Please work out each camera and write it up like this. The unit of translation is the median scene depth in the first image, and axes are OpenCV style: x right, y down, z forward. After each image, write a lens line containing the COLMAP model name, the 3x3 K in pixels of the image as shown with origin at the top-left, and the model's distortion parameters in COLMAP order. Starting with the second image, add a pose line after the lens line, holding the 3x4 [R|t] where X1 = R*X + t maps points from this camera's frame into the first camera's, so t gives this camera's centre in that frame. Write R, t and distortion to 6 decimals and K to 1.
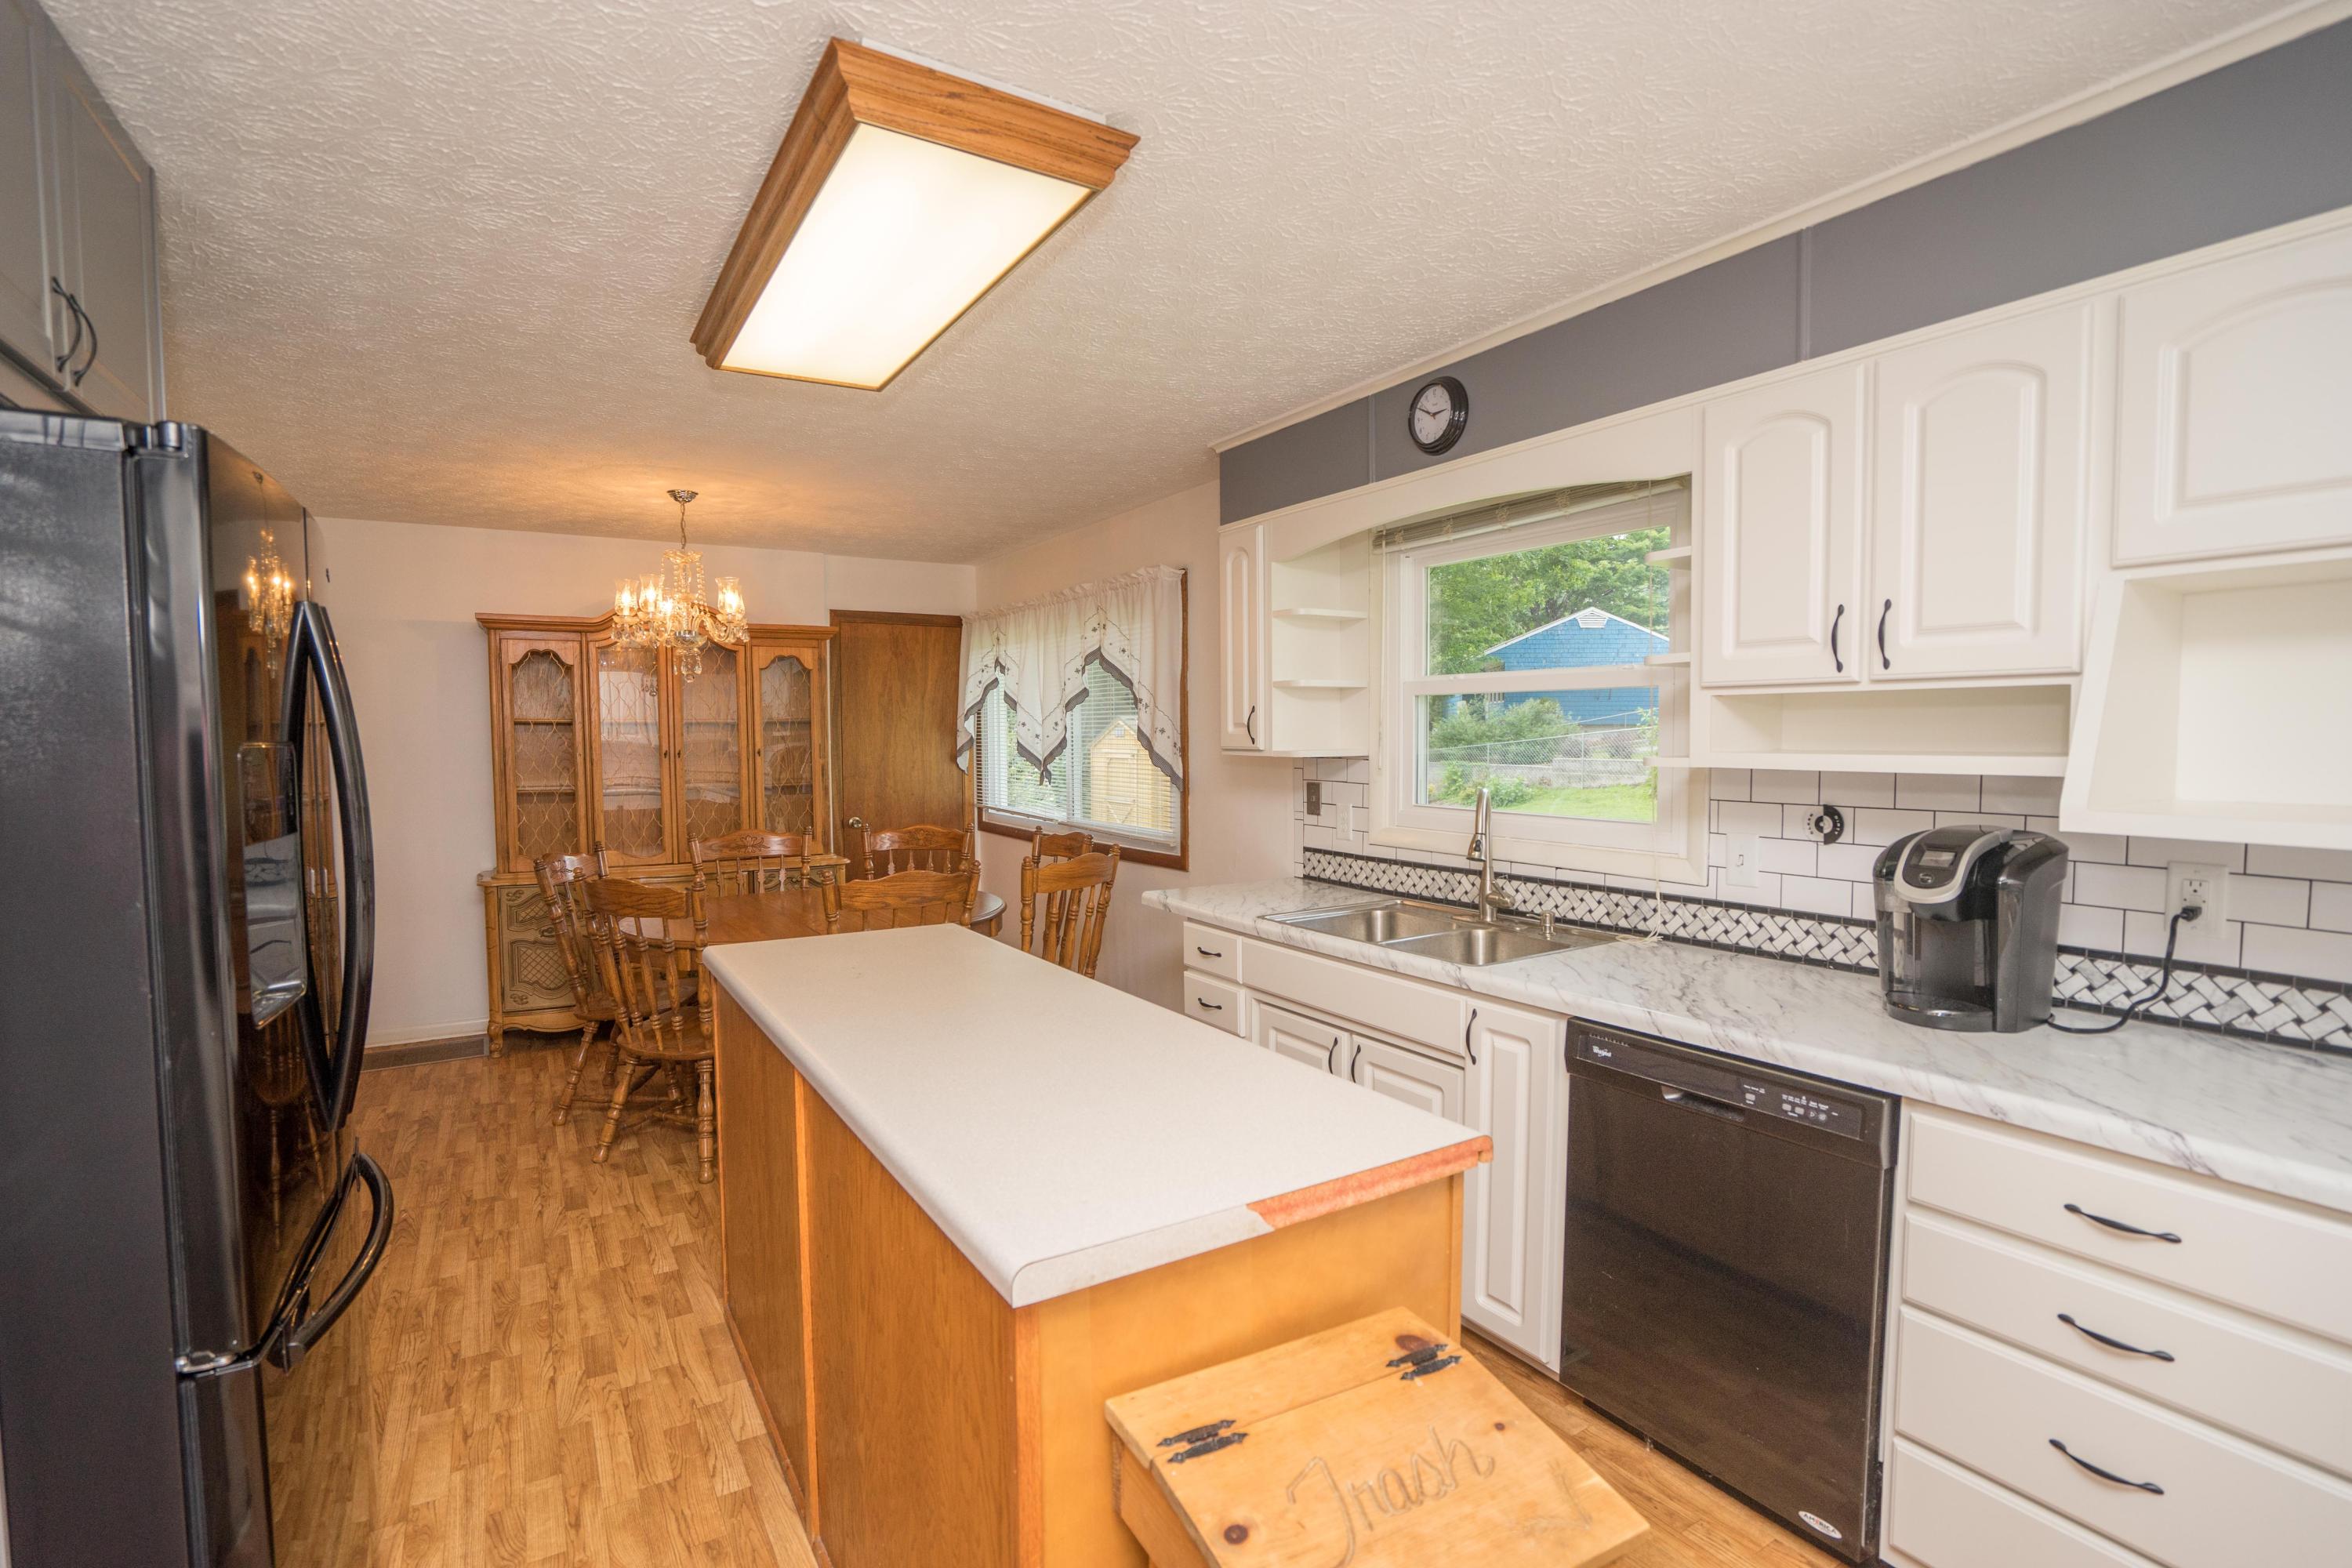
lens RADIAL K [[1090.6, 0, 1168.1], [0, 1090.6, 793.9], [0, 0, 1]] dist [-0.047580, 0.016946]
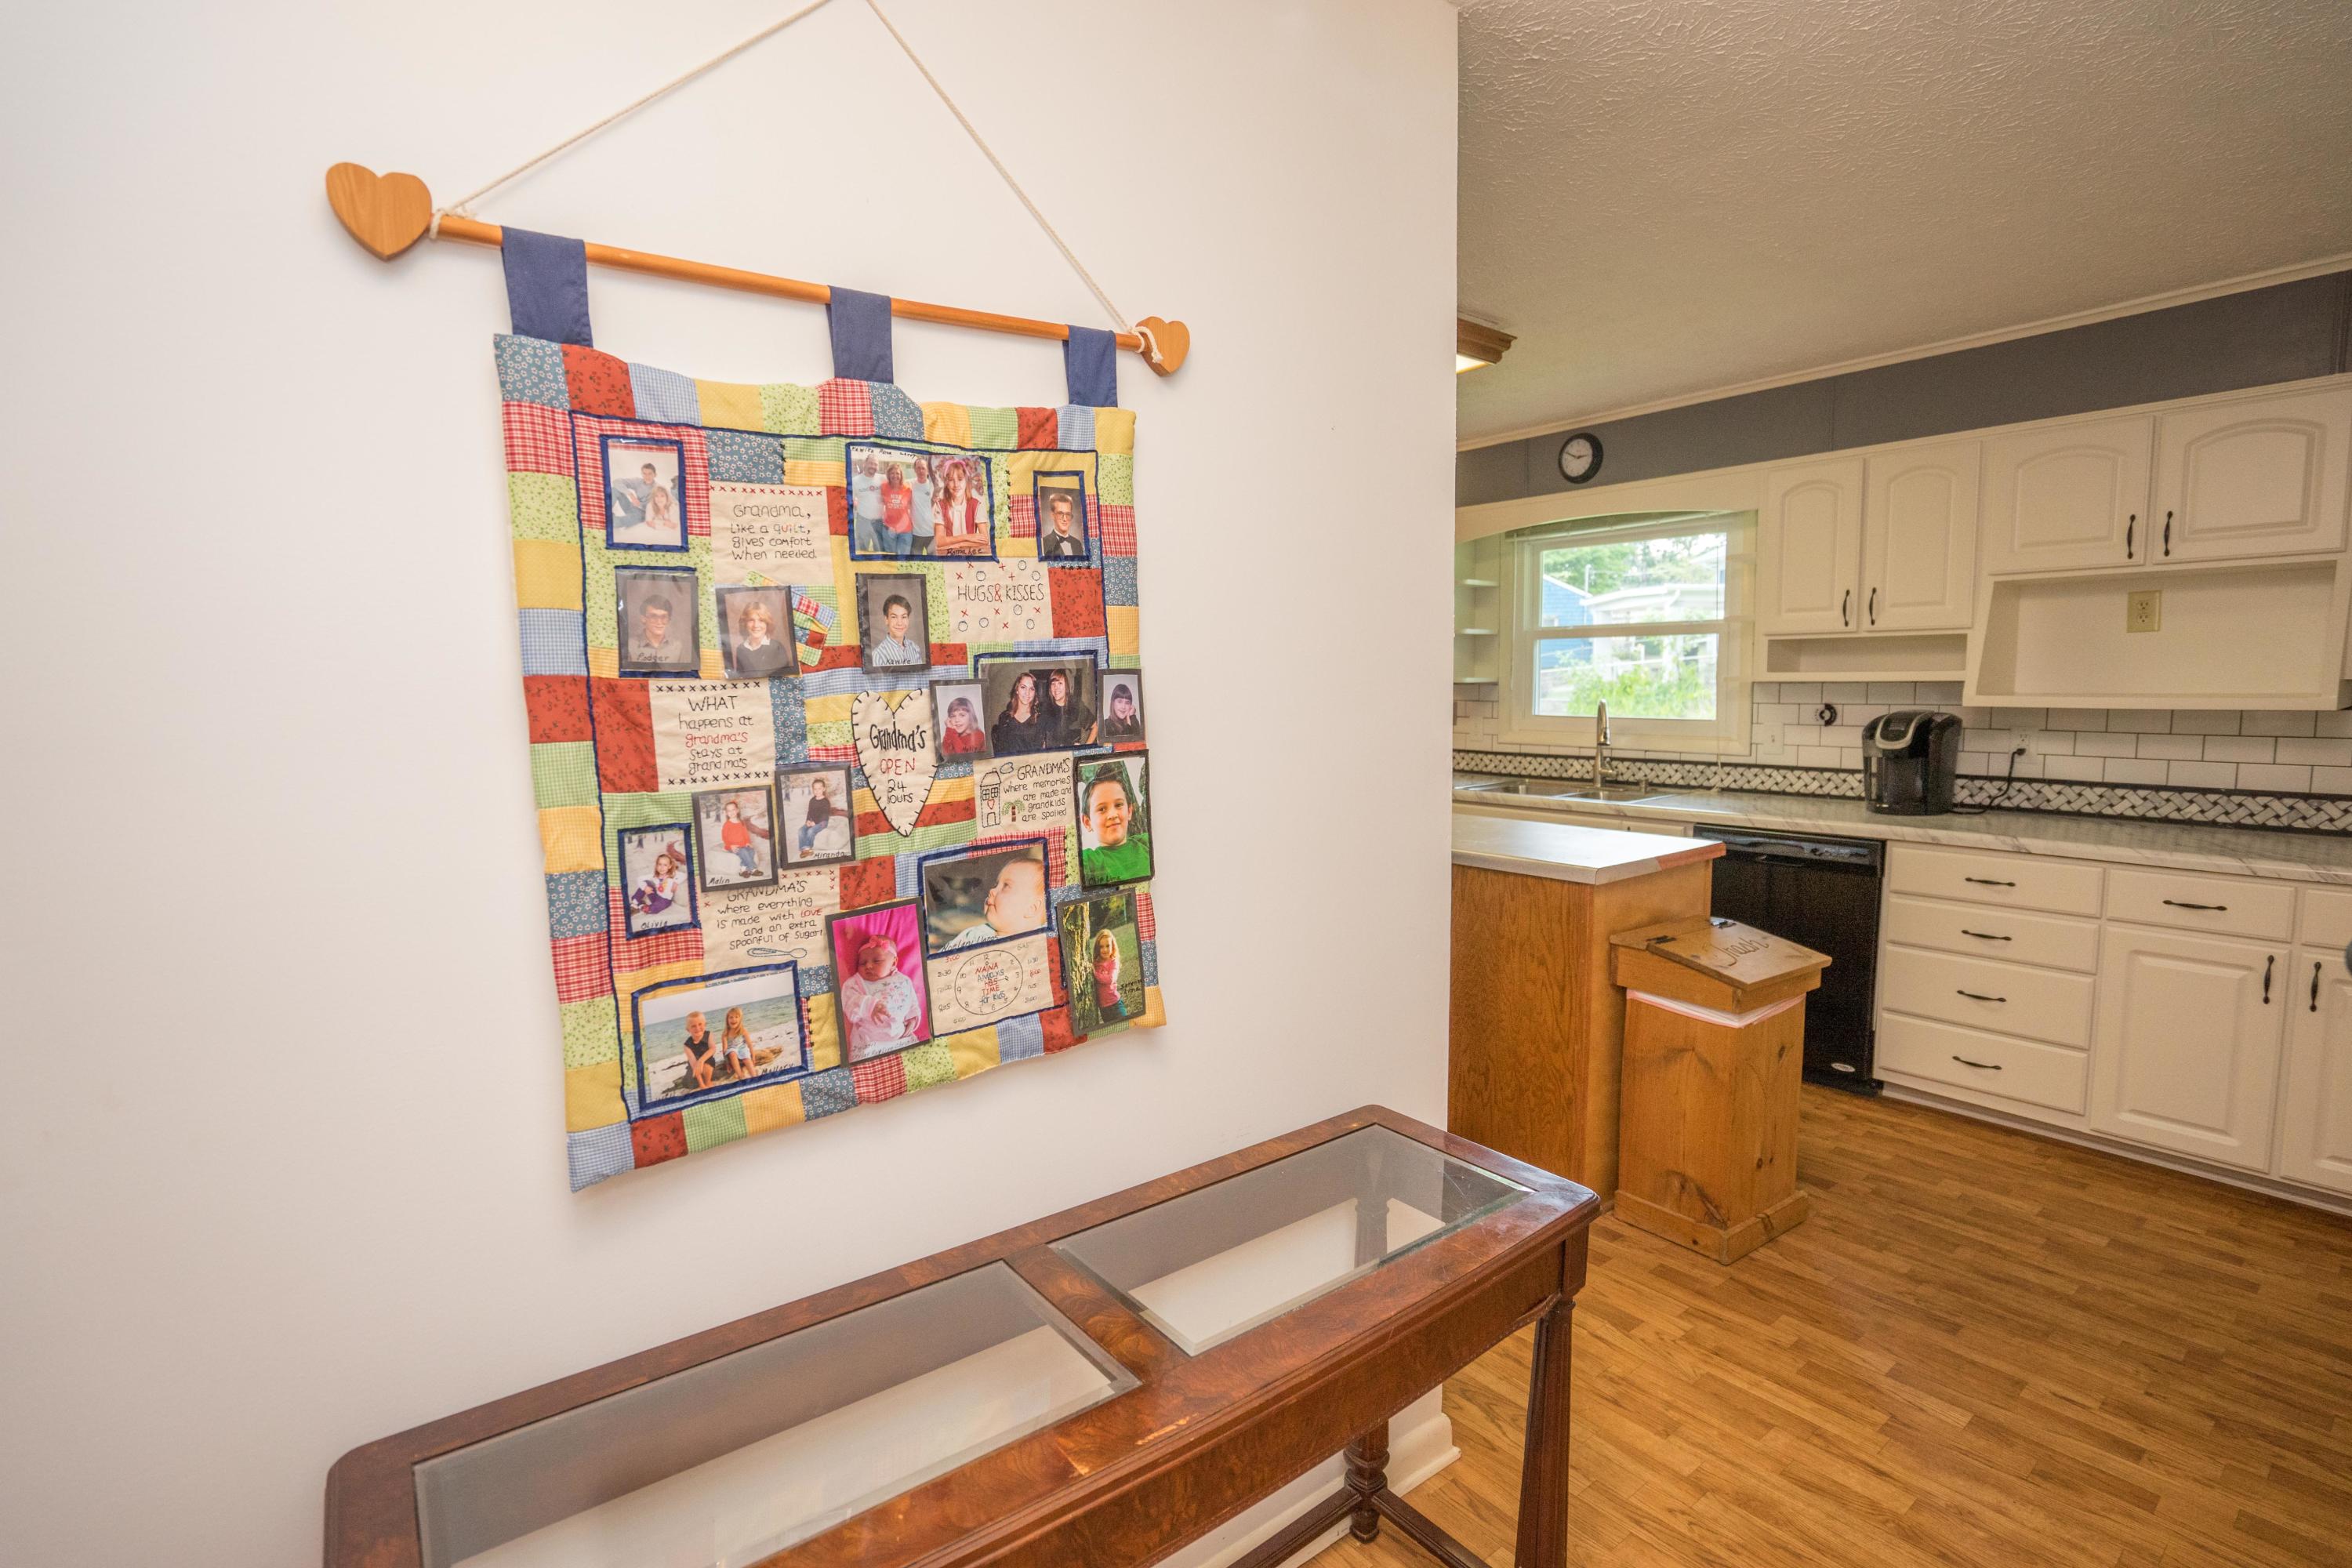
lens RADIAL K [[1104.0, 0, 1174.1], [0, 1104.0, 787.8], [0, 0, 1]] dist [-0.046429, 0.020895]
pose [[0.994686, -0.014109, 0.101984, -0.597402], [0.009867, 0.999070, 0.041975, 0.060568], [-0.102481, -0.040746, 0.993900, -0.622664]]
